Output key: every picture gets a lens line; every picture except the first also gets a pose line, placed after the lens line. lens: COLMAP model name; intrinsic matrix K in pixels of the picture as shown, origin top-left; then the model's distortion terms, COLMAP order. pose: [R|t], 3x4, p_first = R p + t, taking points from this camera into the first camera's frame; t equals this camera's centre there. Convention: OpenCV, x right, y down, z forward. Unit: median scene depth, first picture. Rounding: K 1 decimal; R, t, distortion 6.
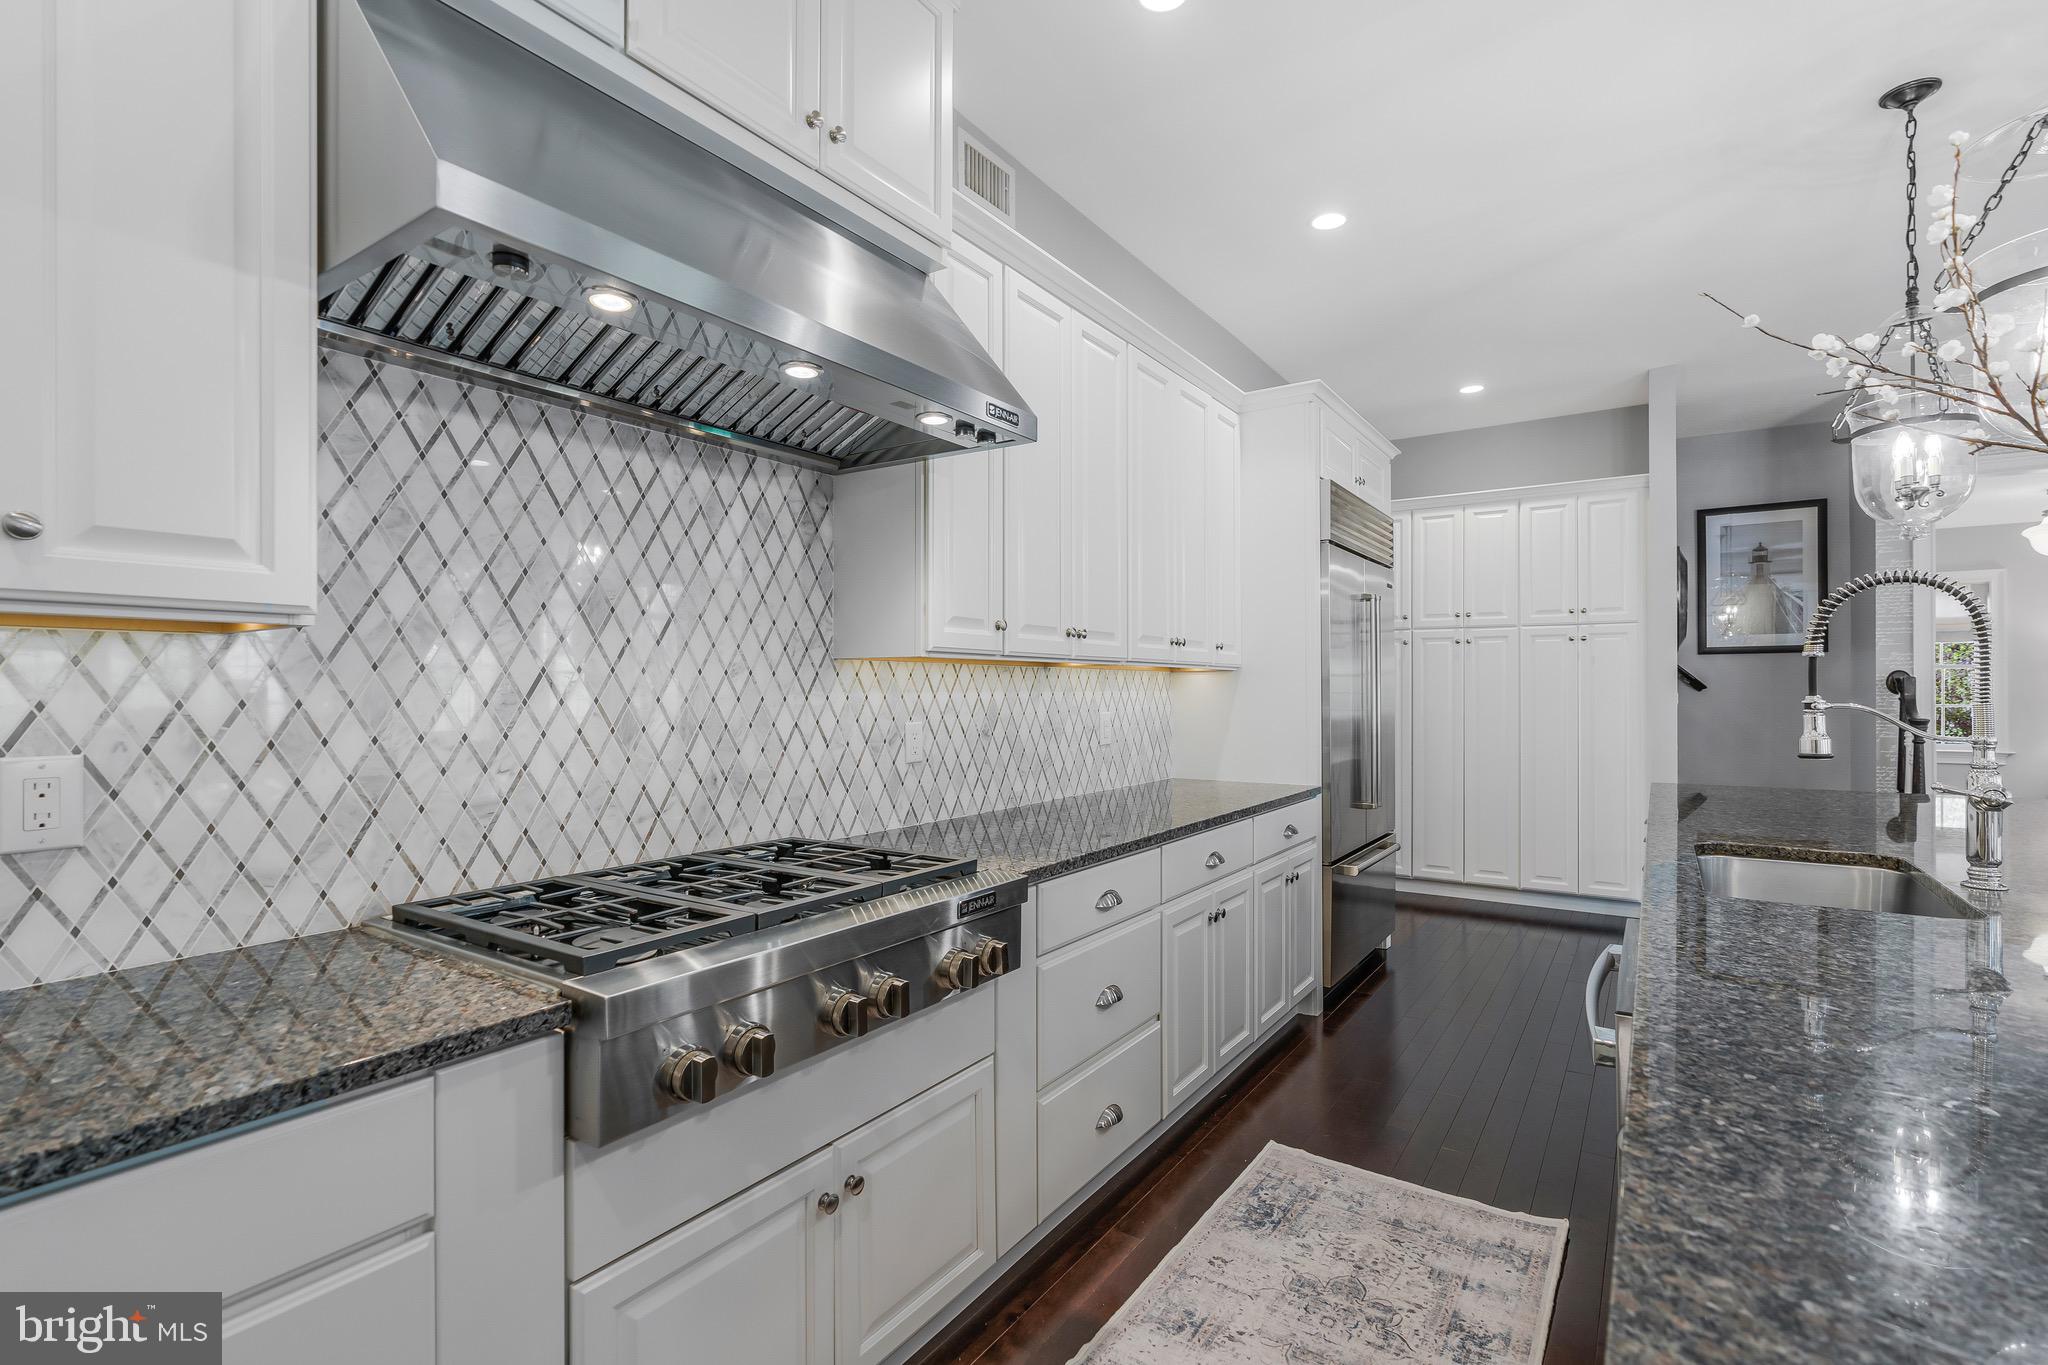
lens RADIAL K [[944.5, 0, 1025.9], [0, 944.5, 685.2], [0, 0, 1]] dist [-0.010305, 0.006792]
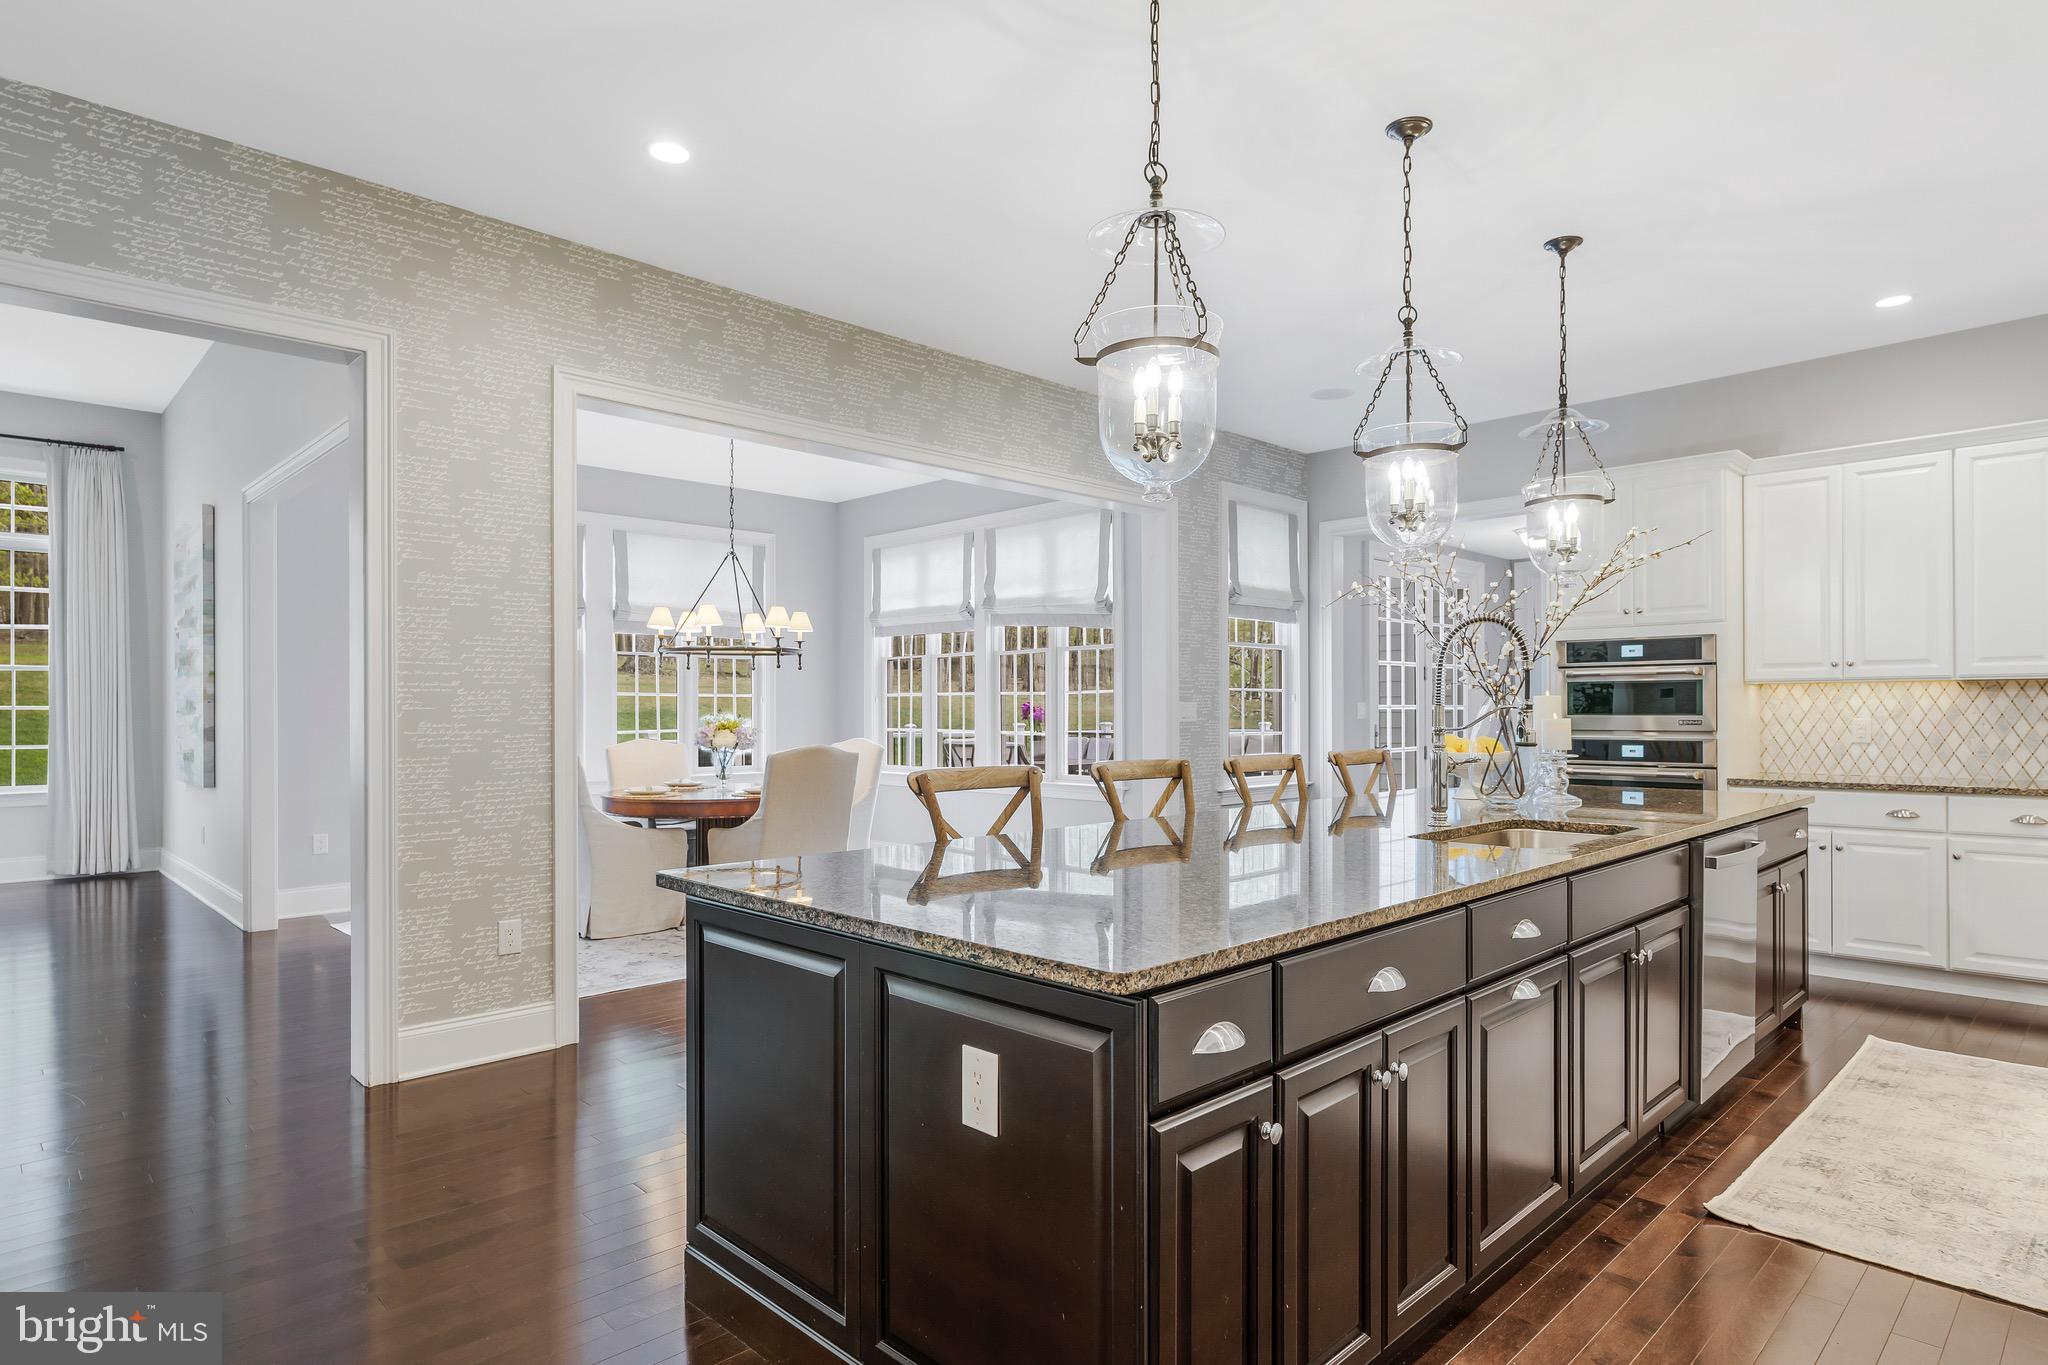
lens RADIAL K [[1115.6, 0, 1039.4], [0, 1115.6, 705.7], [0, 0, 1]] dist [-0.002736, 0.002497]
pose [[-0.979985, 0.004893, 0.199013, 0.977803], [0.003911, 0.999978, -0.005326, 0.020182], [-0.199034, -0.004442, -0.979982, 2.196352]]
